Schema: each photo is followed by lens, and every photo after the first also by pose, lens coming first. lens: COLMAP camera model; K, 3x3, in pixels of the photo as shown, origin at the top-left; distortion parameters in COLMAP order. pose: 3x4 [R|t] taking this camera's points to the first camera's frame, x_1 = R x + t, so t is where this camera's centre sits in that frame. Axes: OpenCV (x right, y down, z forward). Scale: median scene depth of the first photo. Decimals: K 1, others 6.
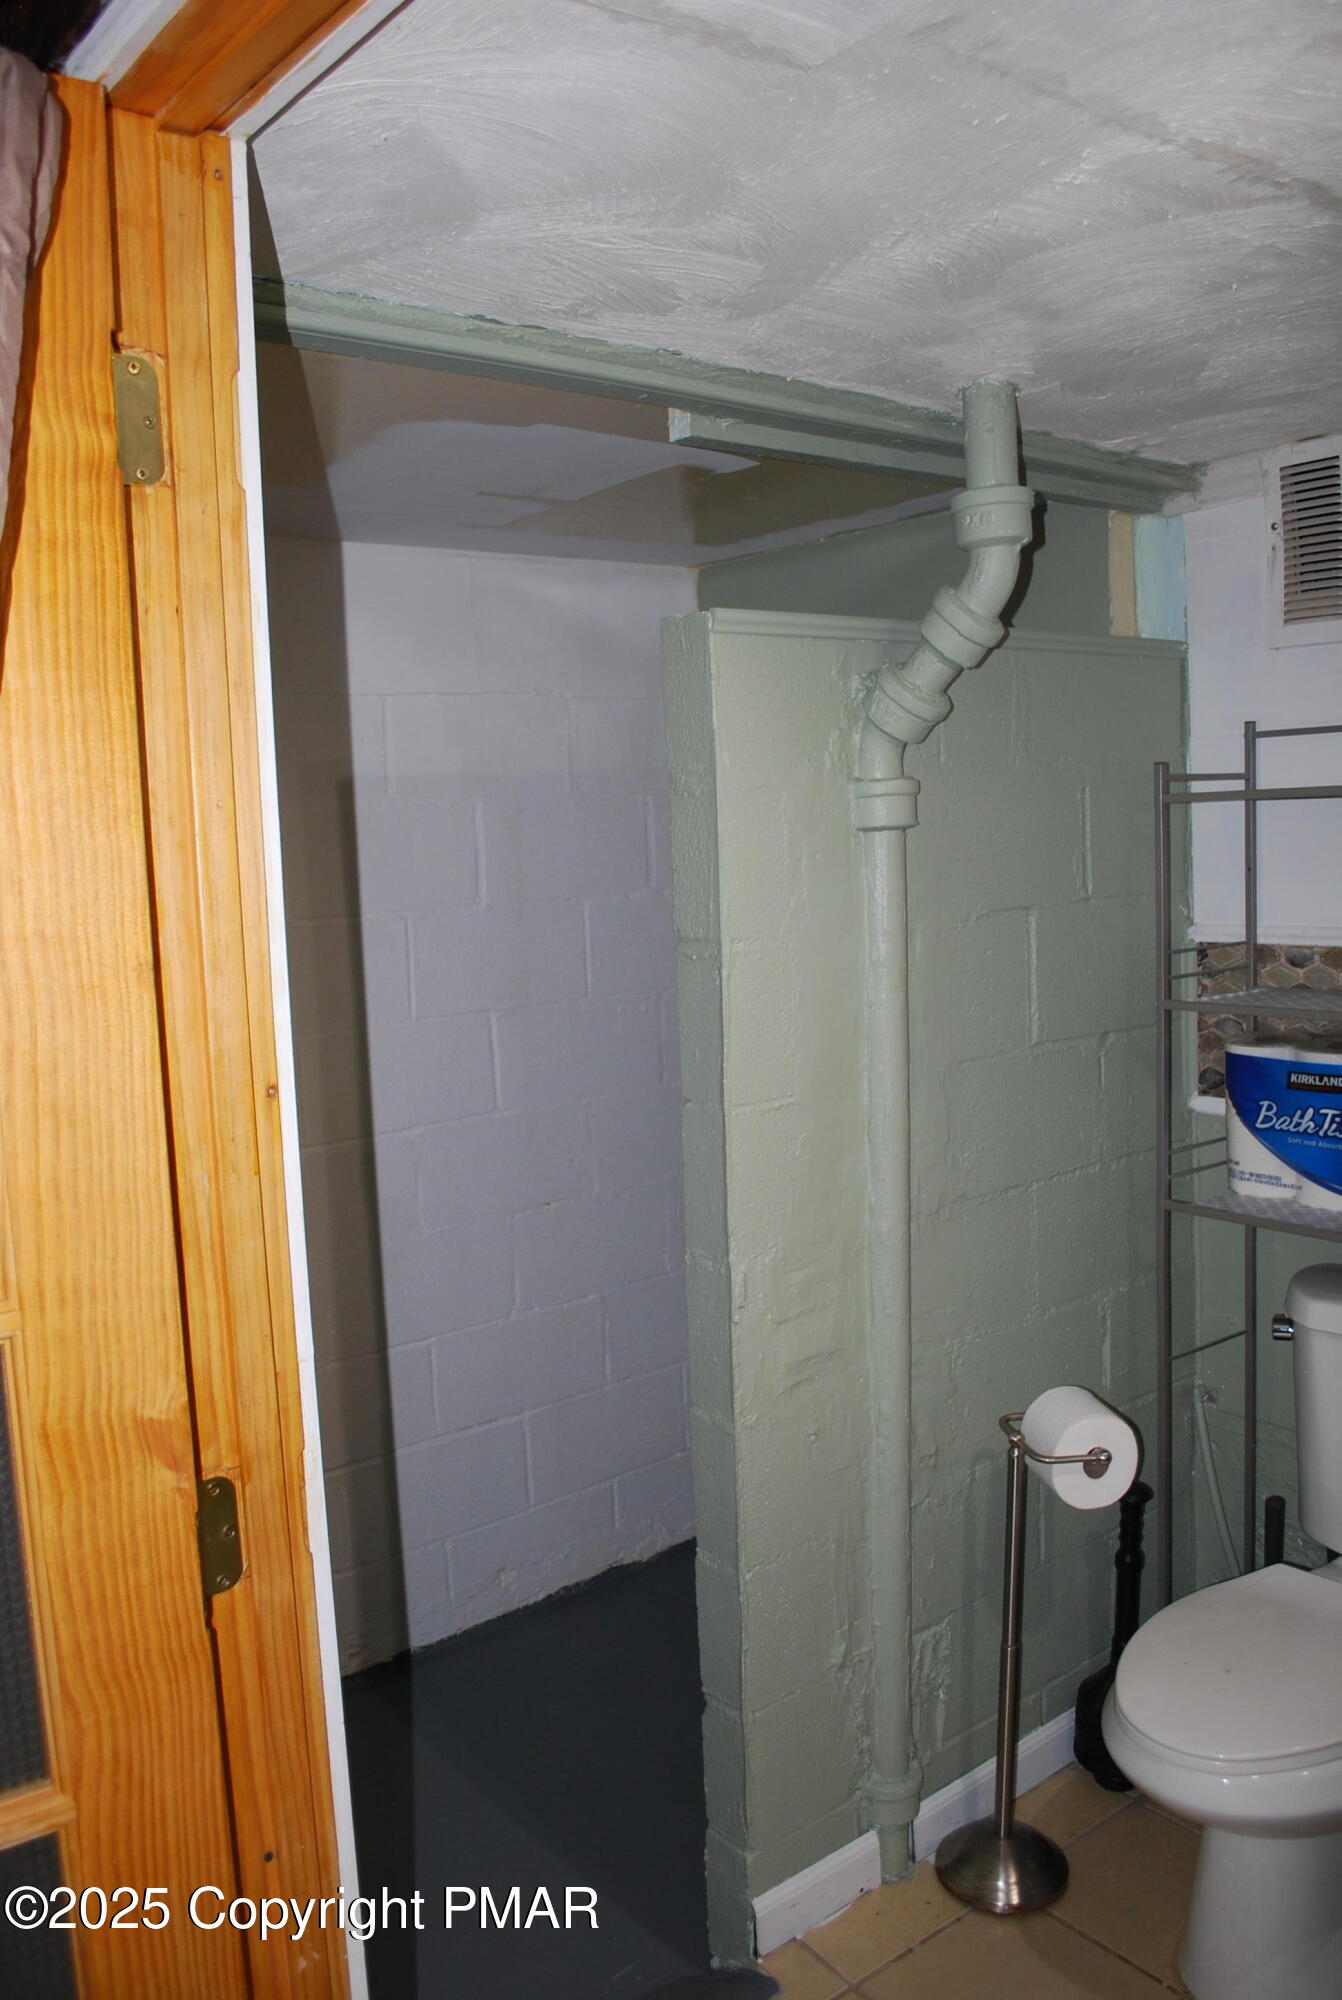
lens RADIAL K [[1594.2, 0, 668.6], [0, 1594.2, 998.4], [0, 0, 1]] dist [-0.084399, 0.013069]
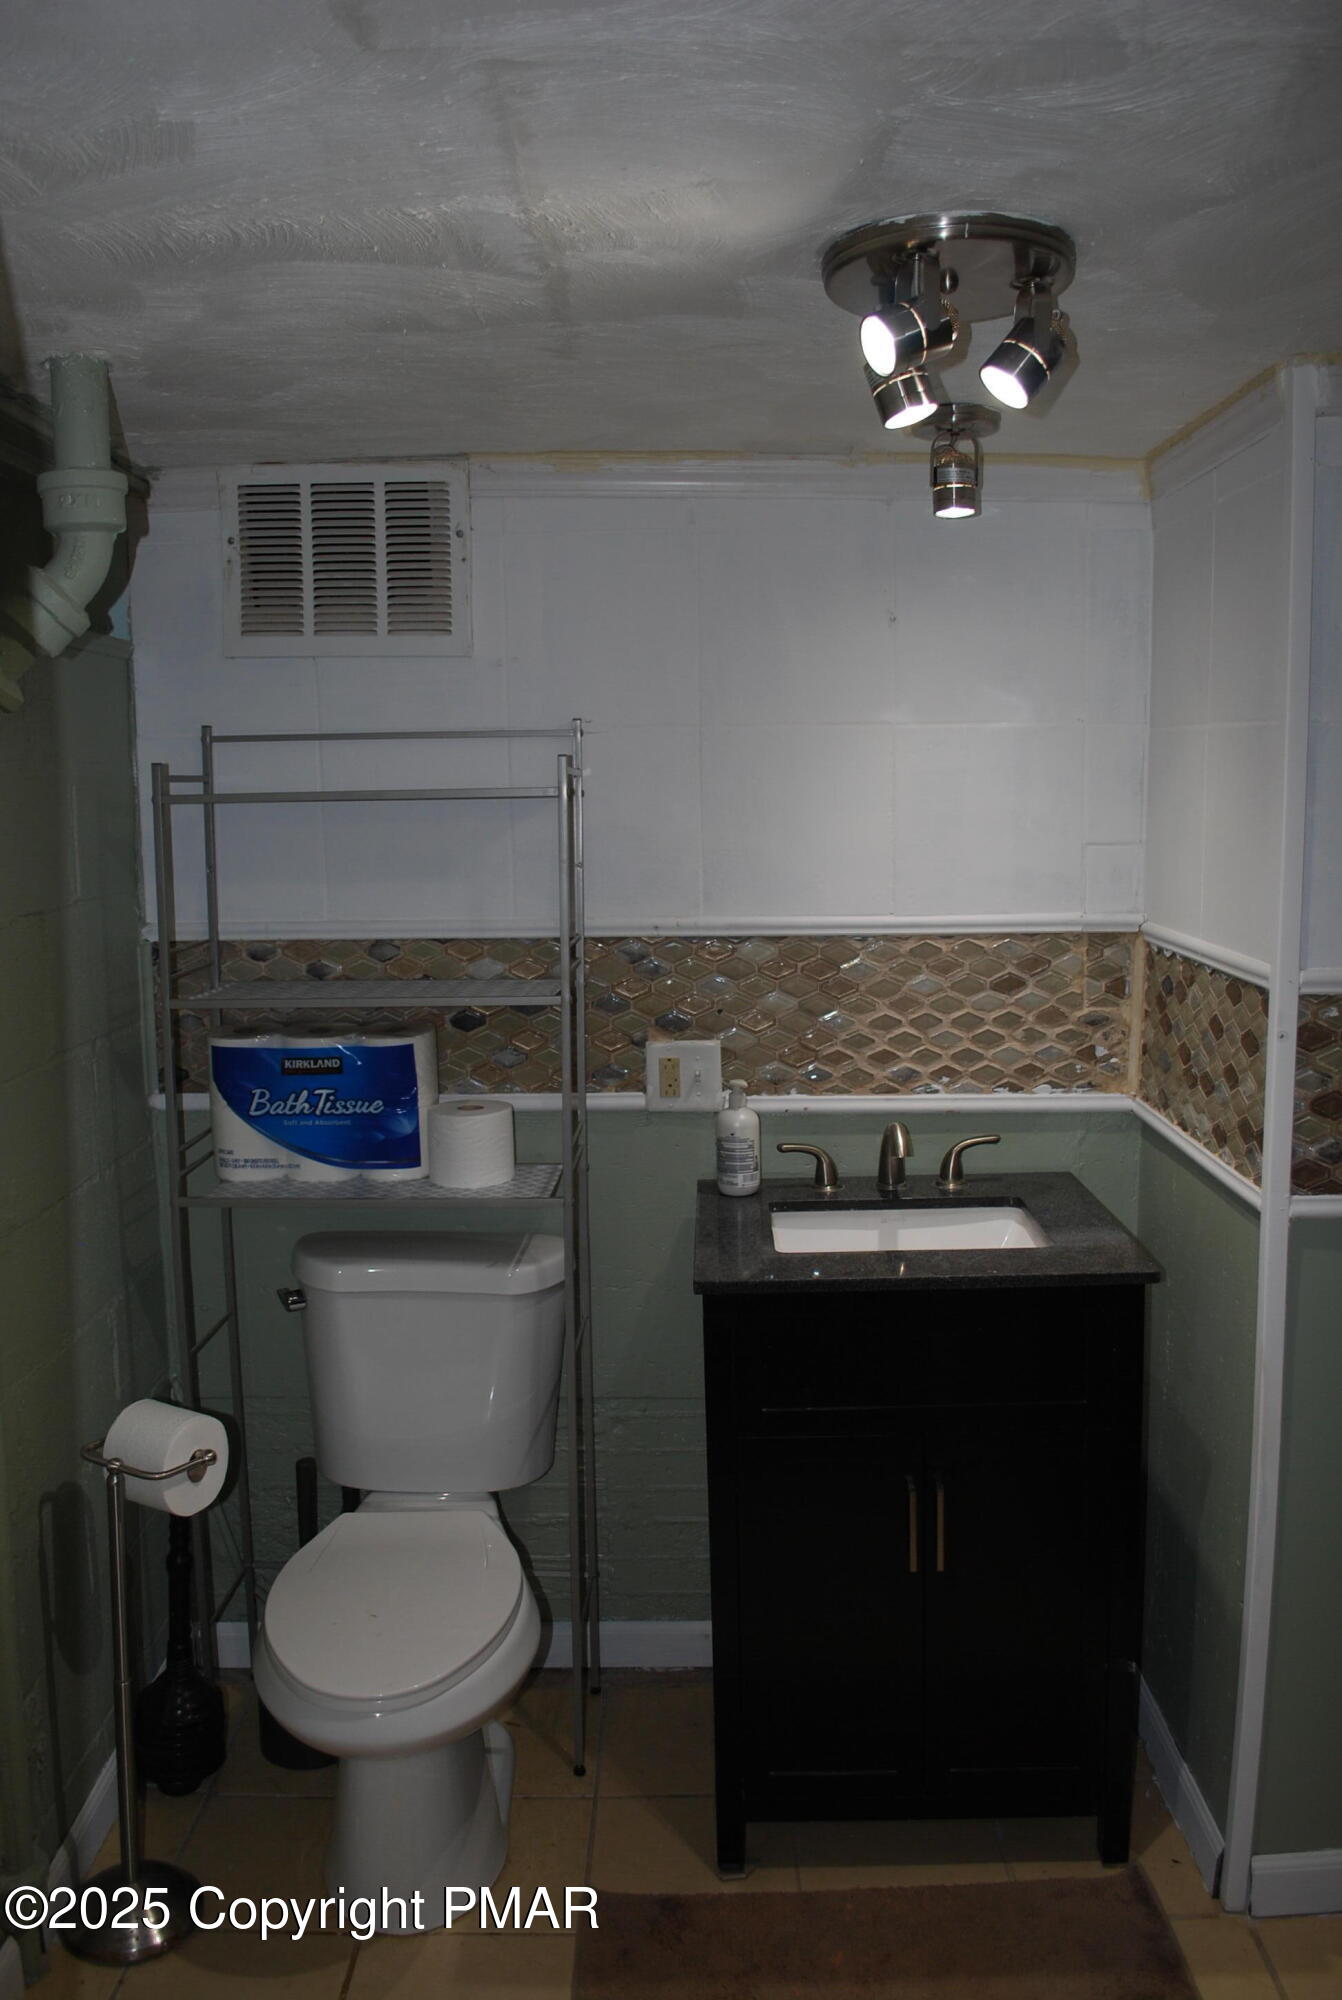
lens RADIAL K [[1594.2, 0, 667.9], [0, 1594.2, 996.3], [0, 0, 1]] dist [-0.084399, 0.013069]
pose [[0.622685, -0.066367, 0.779653, -0.273045], [0.067226, 0.997250, 0.031199, -0.011237], [-0.779580, 0.032986, 0.625434, 0.124326]]
